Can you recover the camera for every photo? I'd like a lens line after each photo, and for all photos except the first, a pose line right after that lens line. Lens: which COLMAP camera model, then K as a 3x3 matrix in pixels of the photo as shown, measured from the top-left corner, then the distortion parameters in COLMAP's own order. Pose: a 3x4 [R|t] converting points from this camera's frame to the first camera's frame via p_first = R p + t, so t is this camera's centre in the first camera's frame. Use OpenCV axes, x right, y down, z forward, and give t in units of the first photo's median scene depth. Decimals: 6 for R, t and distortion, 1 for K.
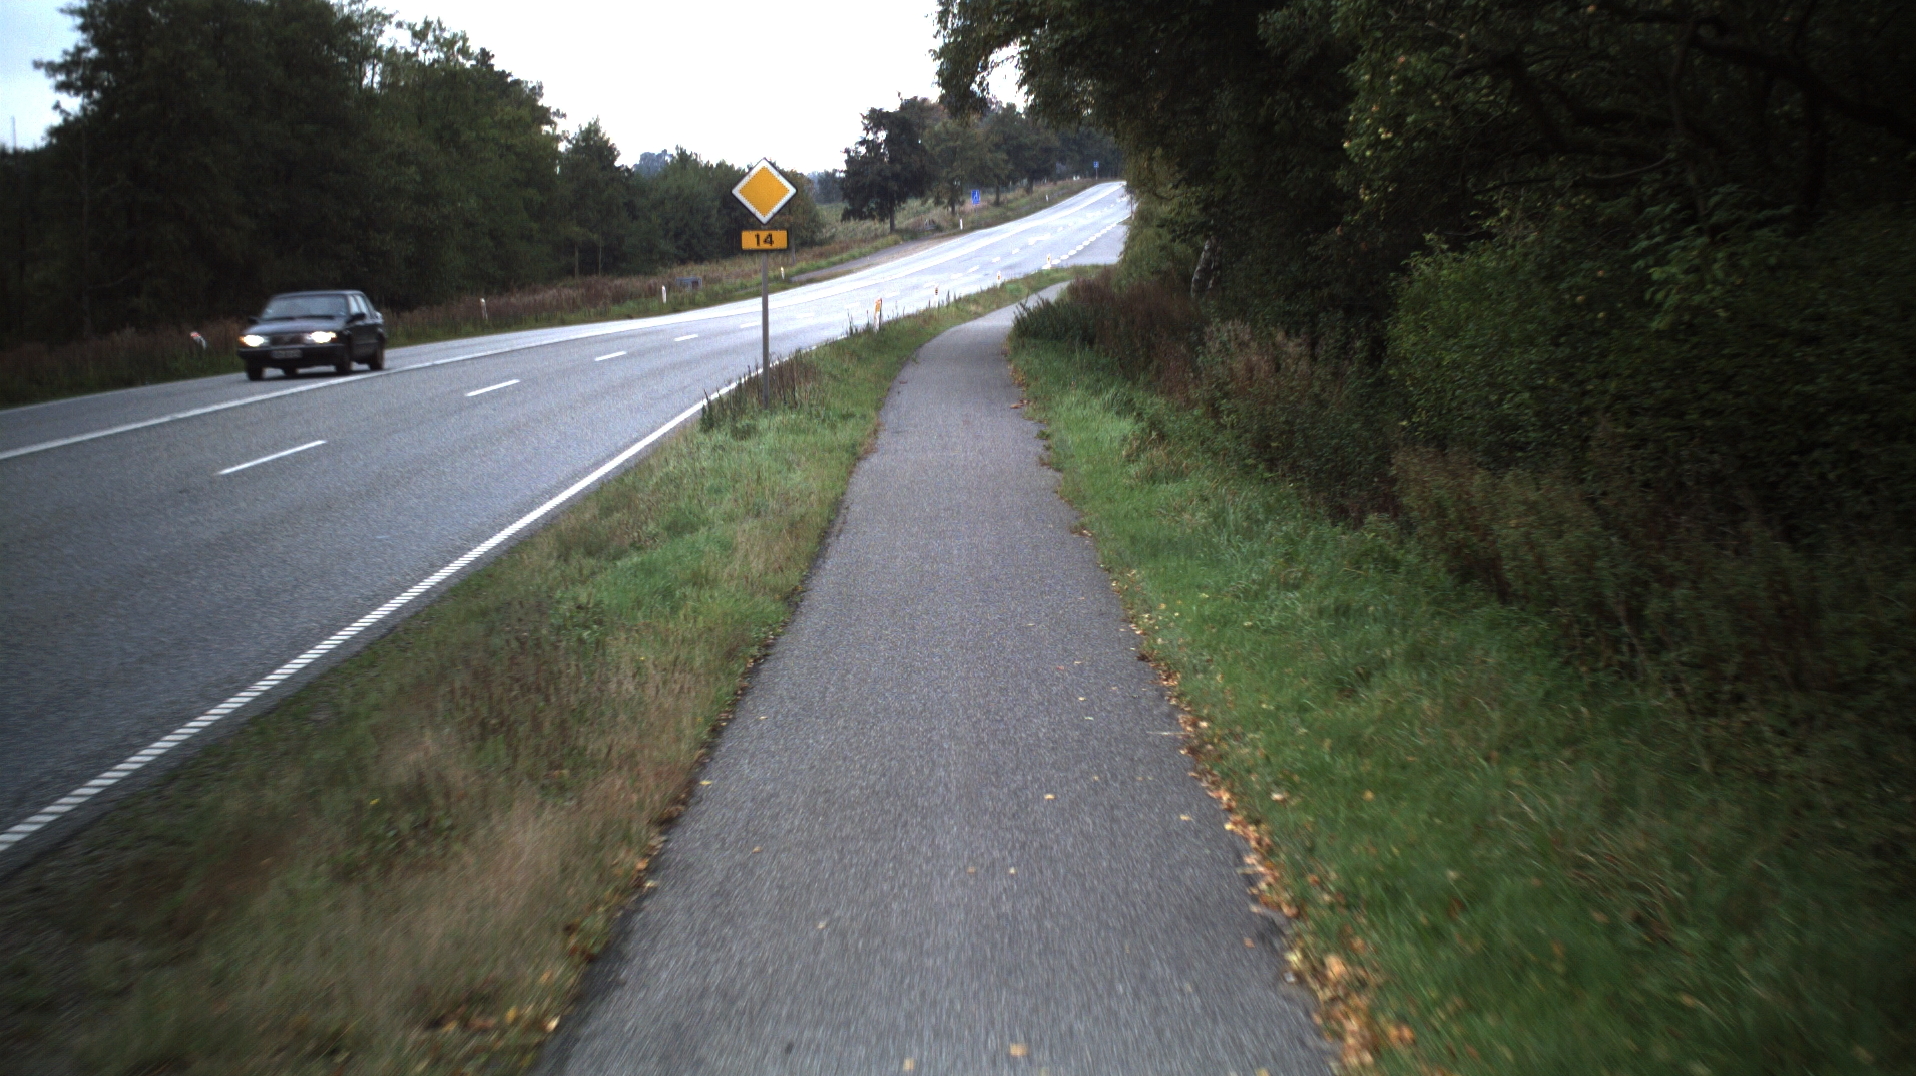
lens RADIAL K [[1966.5, 0, 955.9], [0, 1966.5, 543.0], [0, 0, 1]] dist [-0.074760, 0.000000]
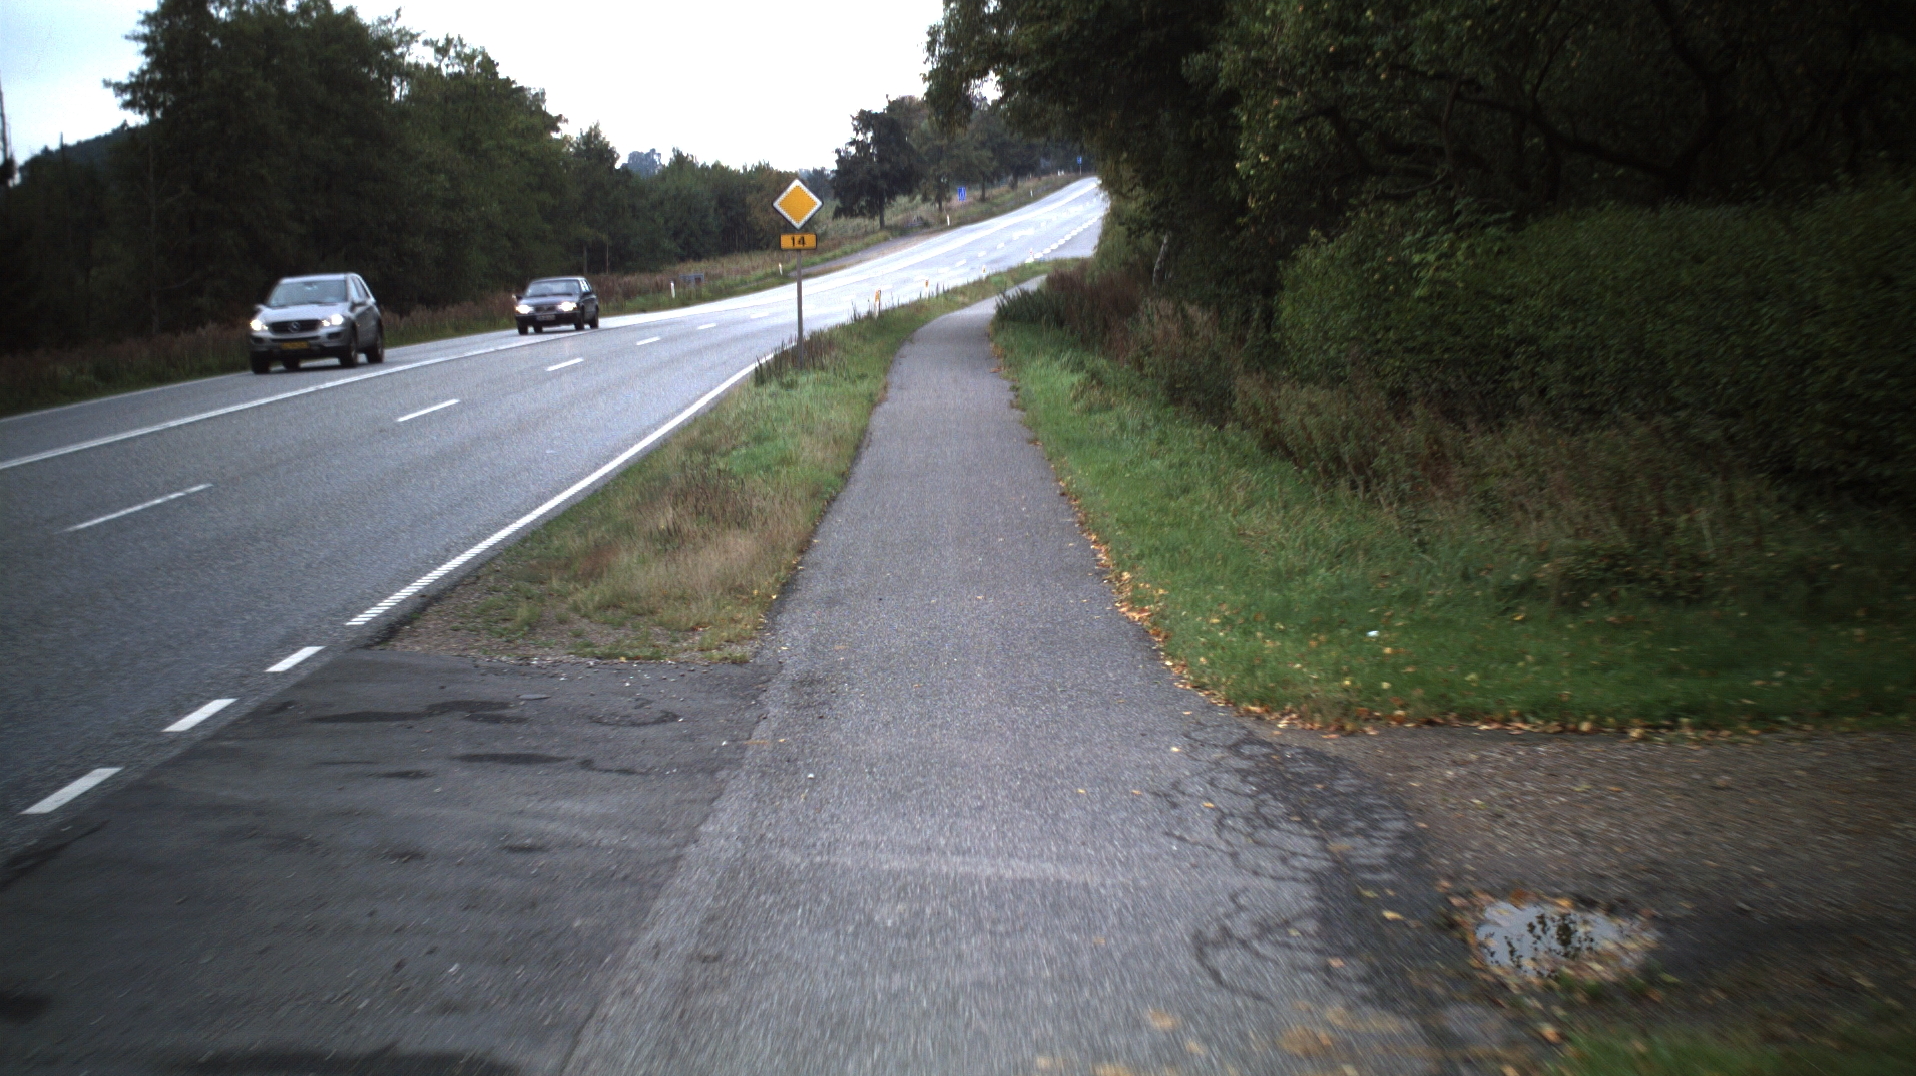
lens RADIAL K [[1966.5, 0, 955.6], [0, 1966.5, 531.4], [0, 0, 1]] dist [-0.074760, 0.000000]
pose [[0.999915, -0.012172, 0.004638, -0.001474], [0.012186, 0.999921, -0.003006, 0.037539], [-0.004601, 0.003062, 0.999985, -0.263715]]
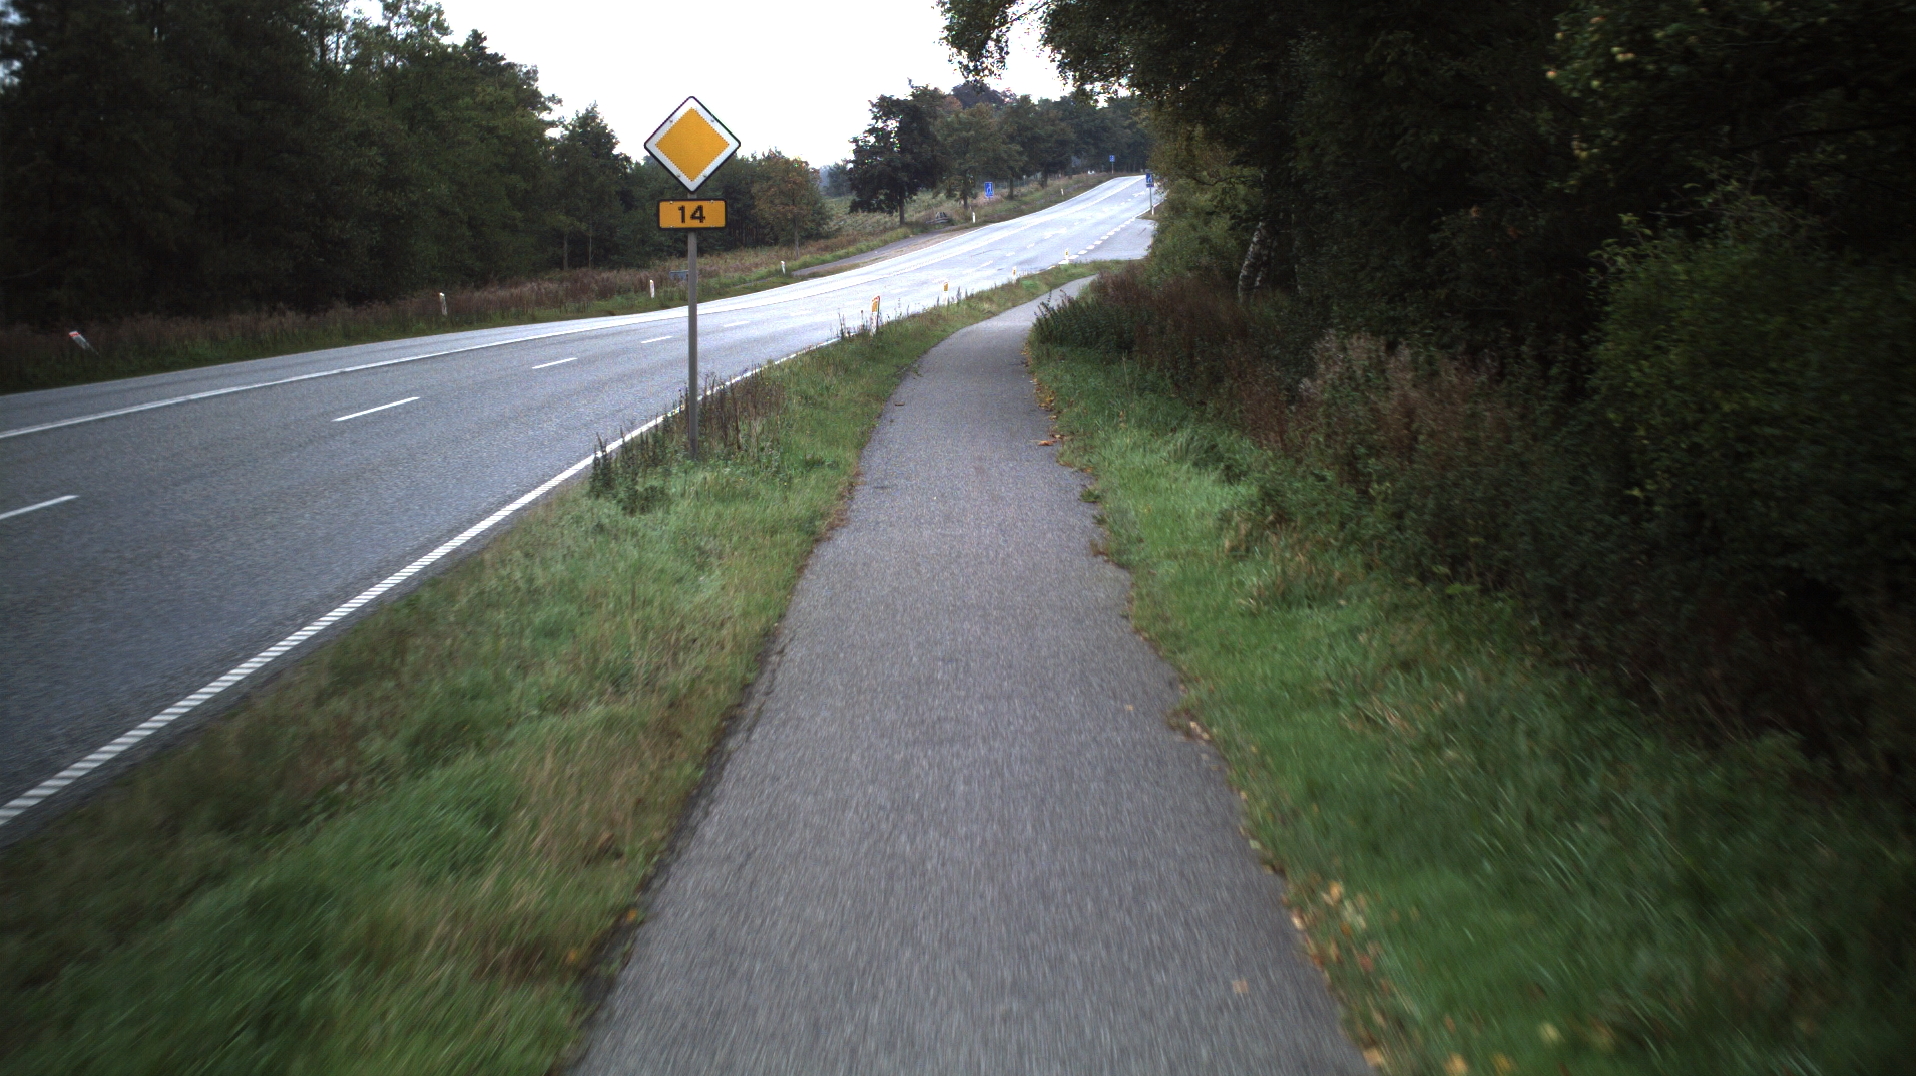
lens RADIAL K [[1966.5, 0, 959.5], [0, 1966.5, 544.1], [0, 0, 1]] dist [-0.074760, 0.000000]
pose [[0.999971, 0.006762, -0.003417, 0.000502], [-0.006752, 0.999973, 0.002756, -0.034495], [0.003435, -0.002733, 0.999990, 0.263277]]
